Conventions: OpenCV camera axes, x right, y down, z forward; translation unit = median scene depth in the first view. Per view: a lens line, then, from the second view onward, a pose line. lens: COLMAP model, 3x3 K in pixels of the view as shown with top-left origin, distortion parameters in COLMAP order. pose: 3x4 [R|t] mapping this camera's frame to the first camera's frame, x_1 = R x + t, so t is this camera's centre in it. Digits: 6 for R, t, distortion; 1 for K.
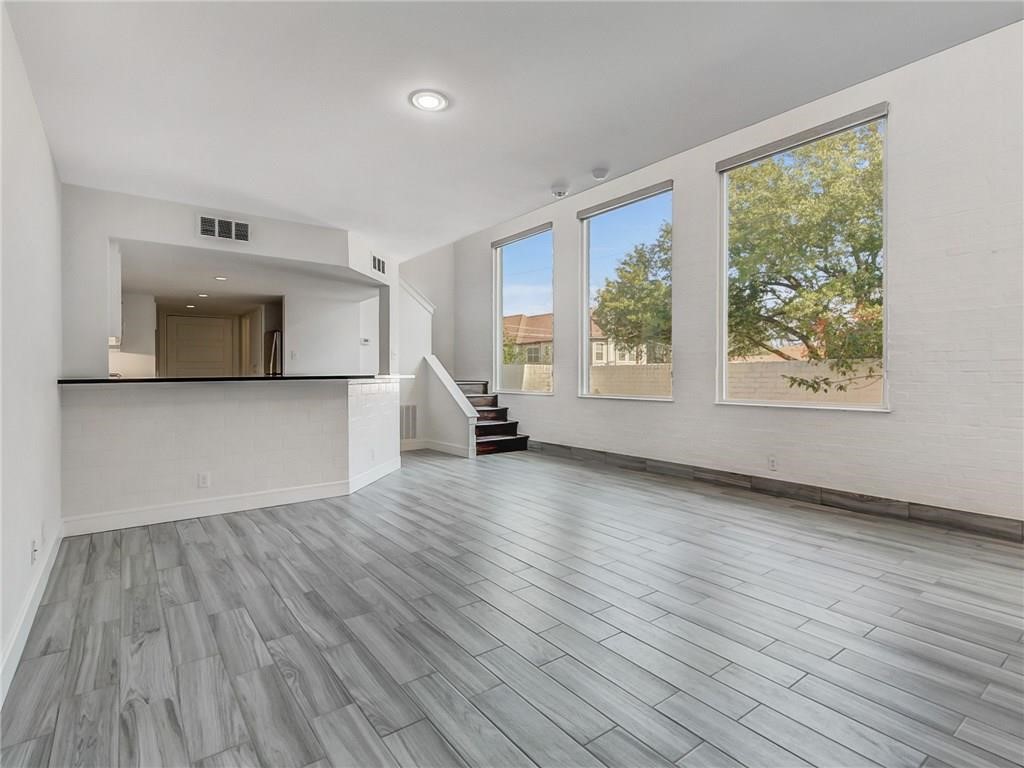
lens RADIAL K [[522.7, 0, 514.0], [0, 522.7, 372.9], [0, 0, 1]] dist [0.004188, 0.000319]
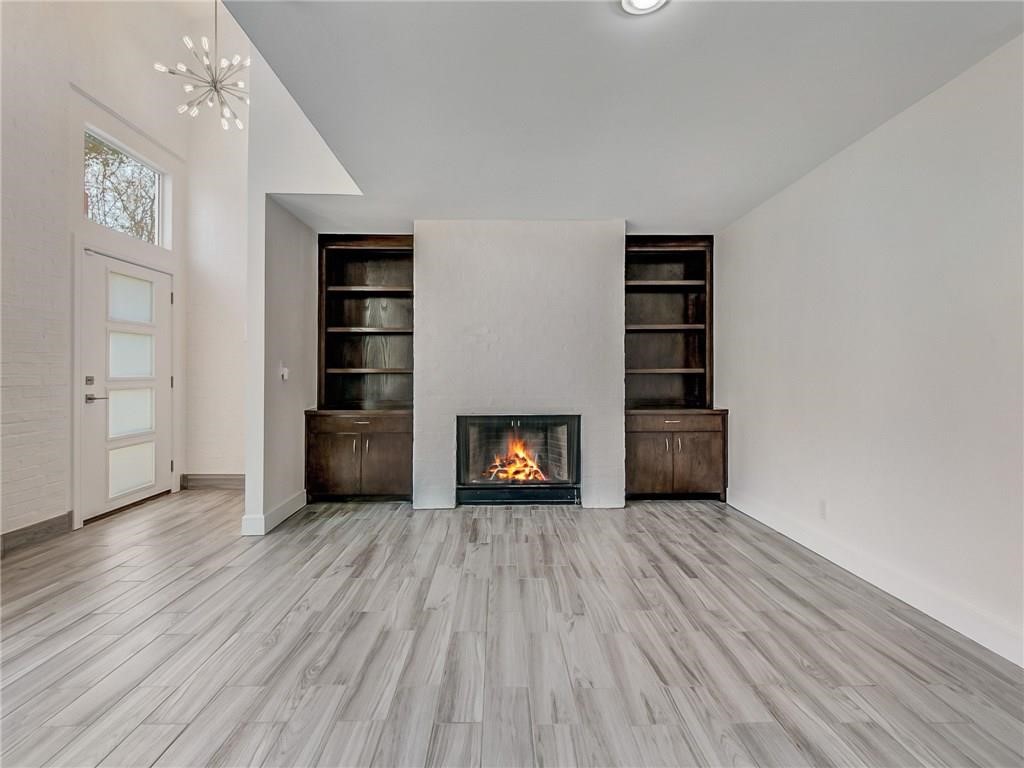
lens RADIAL K [[522.7, 0, 514.0], [0, 522.7, 372.9], [0, 0, 1]] dist [0.004188, 0.000319]
pose [[-0.810202, 0.002274, 0.586146, -0.500711], [0.000743, 0.999996, -0.002853, -0.002430], [-0.586150, -0.001876, -0.810200, 1.945075]]
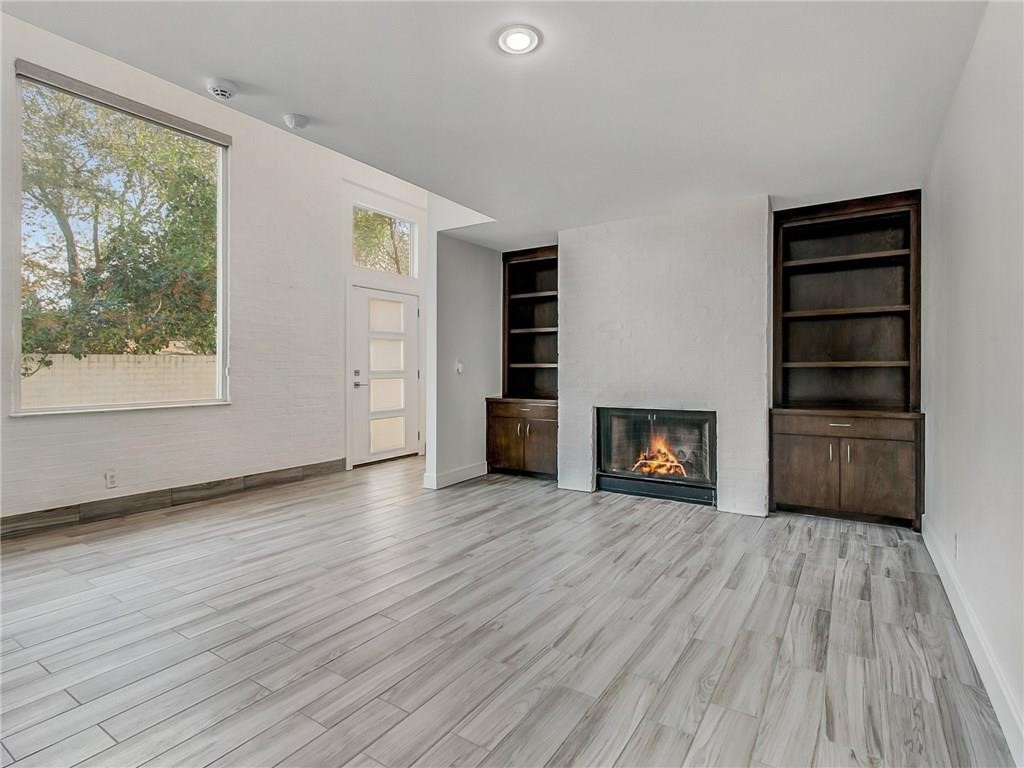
lens RADIAL K [[522.7, 0, 514.0], [0, 522.7, 372.9], [0, 0, 1]] dist [0.004188, 0.000319]
pose [[-0.337671, -0.006515, 0.941242, -1.079587], [0.000544, 0.999975, 0.007117, -0.000461], [-0.941264, 0.002916, -0.337659, 1.484819]]
